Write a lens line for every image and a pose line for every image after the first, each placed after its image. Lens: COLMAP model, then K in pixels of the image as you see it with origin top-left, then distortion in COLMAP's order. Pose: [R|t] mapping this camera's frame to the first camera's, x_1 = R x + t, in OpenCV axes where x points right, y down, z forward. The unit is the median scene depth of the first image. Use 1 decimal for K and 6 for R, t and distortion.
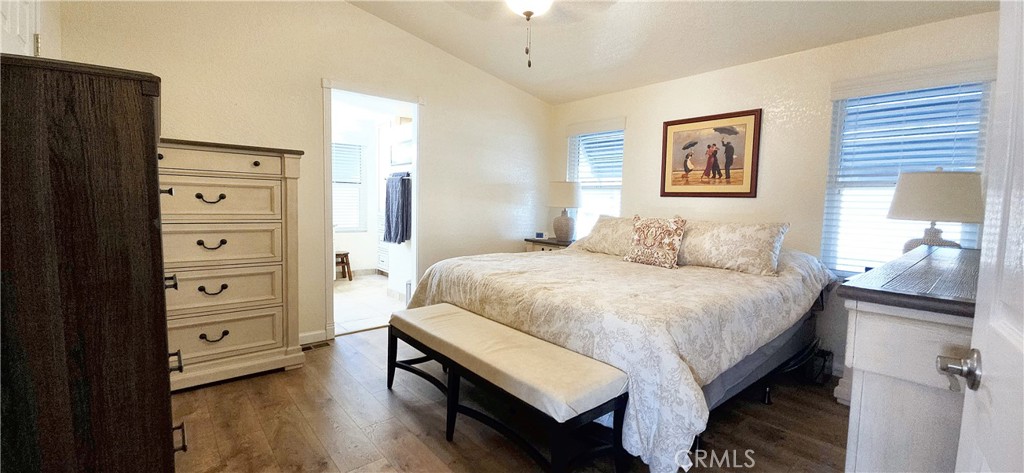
lens RADIAL K [[417.5, 0, 511.9], [0, 417.5, 234.1], [0, 0, 1]] dist [0.009112, -0.005505]
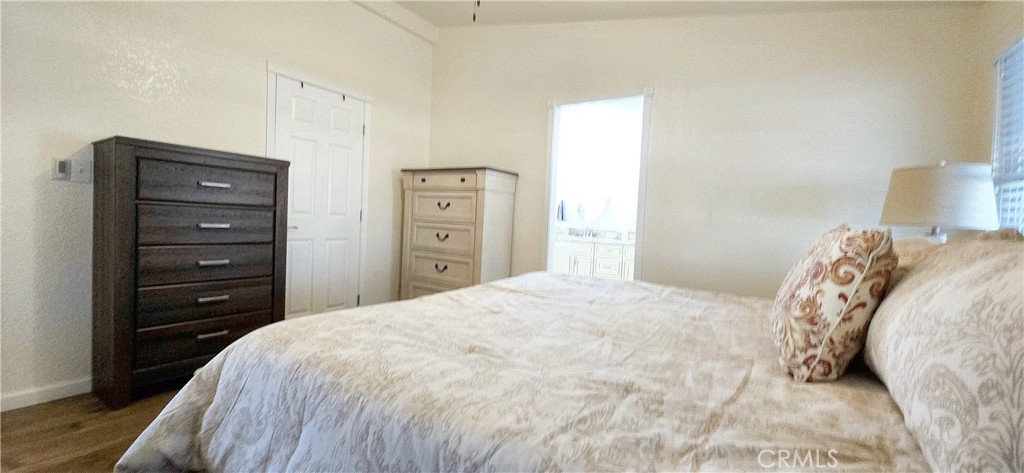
lens RADIAL K [[417.5, 0, 511.1], [0, 417.5, 238.2], [0, 0, 1]] dist [0.009112, -0.005505]
pose [[0.283865, 0.034808, -0.958232, 0.720181], [-0.112529, 0.993645, 0.002759, -0.002299], [0.952238, 0.107046, 0.285978, 0.766353]]
